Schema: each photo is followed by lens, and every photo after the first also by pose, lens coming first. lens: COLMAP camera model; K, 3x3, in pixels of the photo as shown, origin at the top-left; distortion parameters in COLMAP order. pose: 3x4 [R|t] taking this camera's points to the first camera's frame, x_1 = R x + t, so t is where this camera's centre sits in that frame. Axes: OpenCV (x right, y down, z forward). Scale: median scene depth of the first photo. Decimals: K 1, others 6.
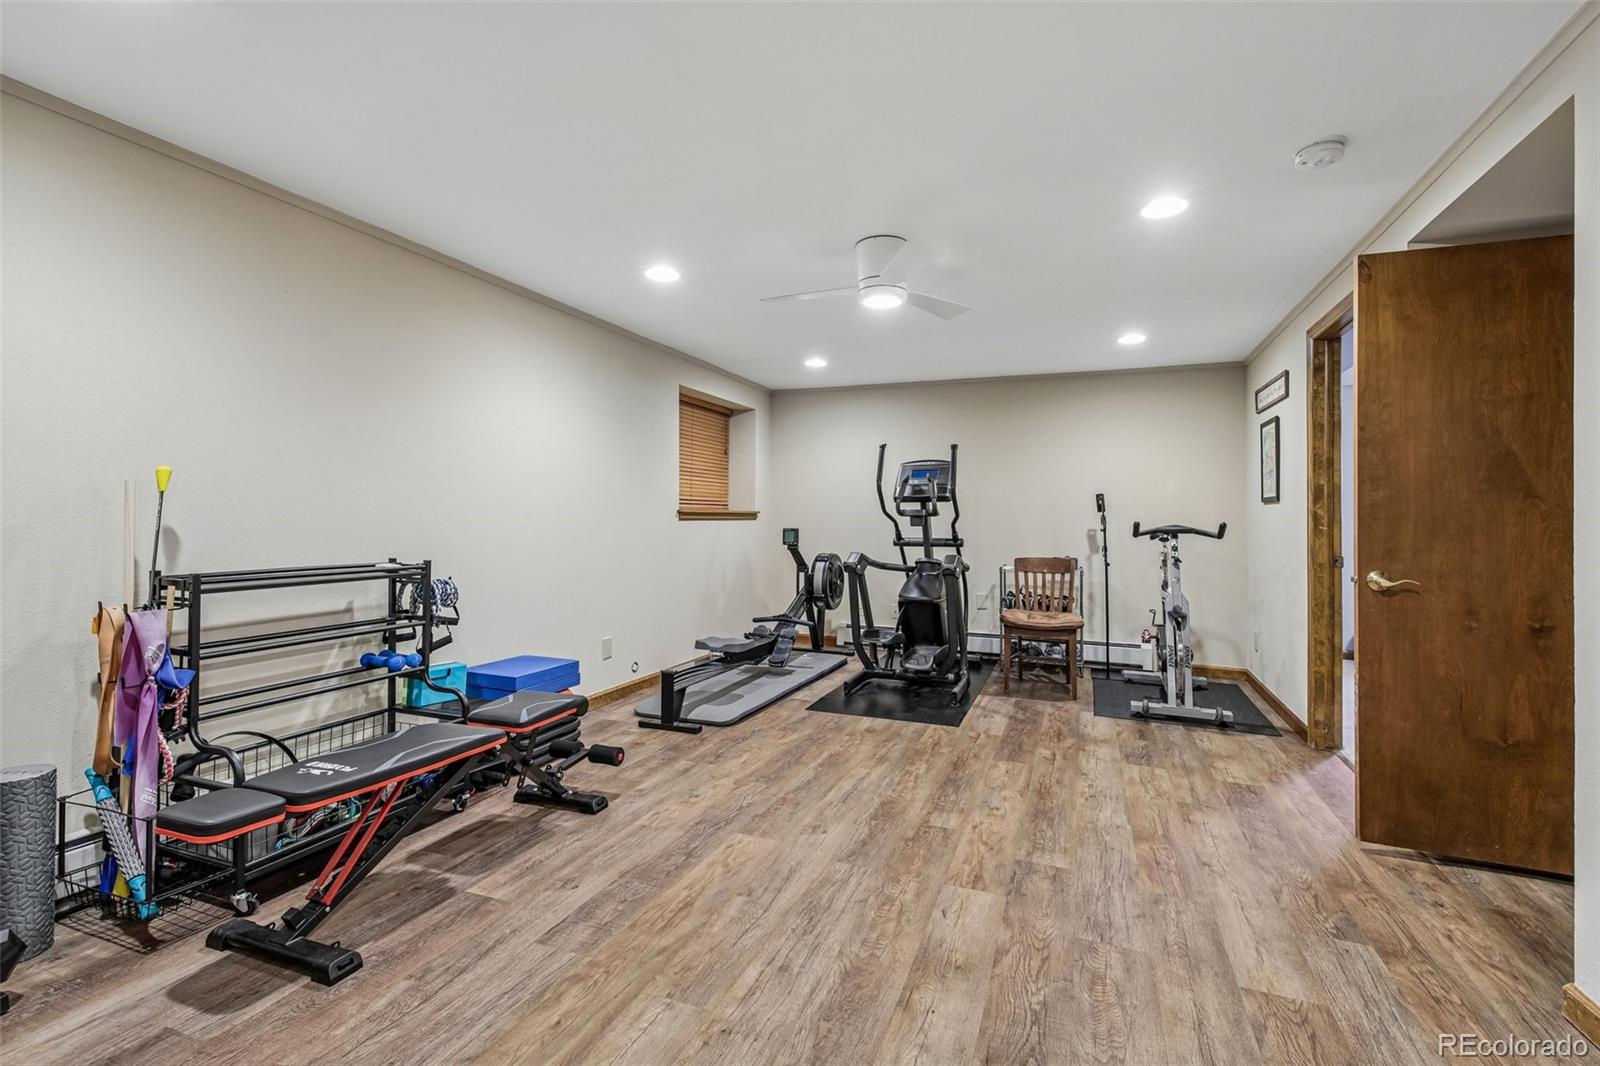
lens RADIAL K [[691.2, 0, 796.3], [0, 691.2, 529.7], [0, 0, 1]] dist [0.014010, -0.008398]
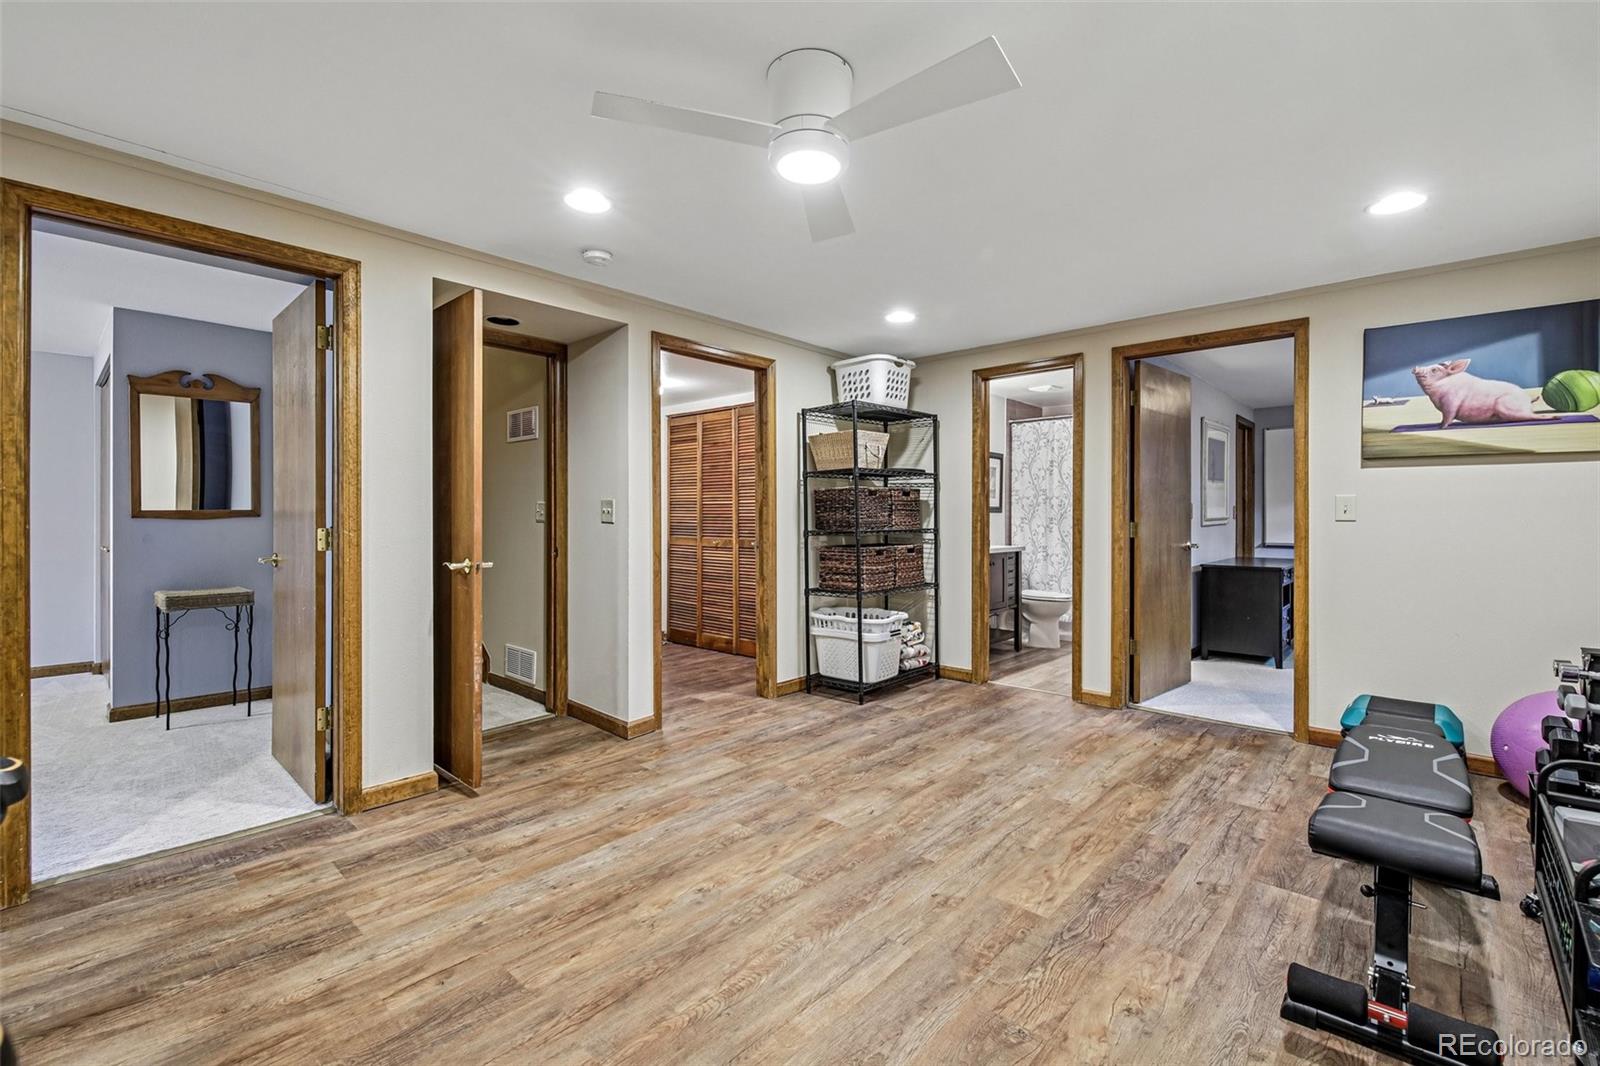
lens RADIAL K [[691.2, 0, 796.3], [0, 691.2, 529.7], [0, 0, 1]] dist [0.014010, -0.008398]
pose [[-0.938537, -0.028080, 0.344036, -0.087227], [-0.012680, 0.998818, 0.046931, -0.054064], [-0.344947, 0.039684, -0.937783, 2.011189]]
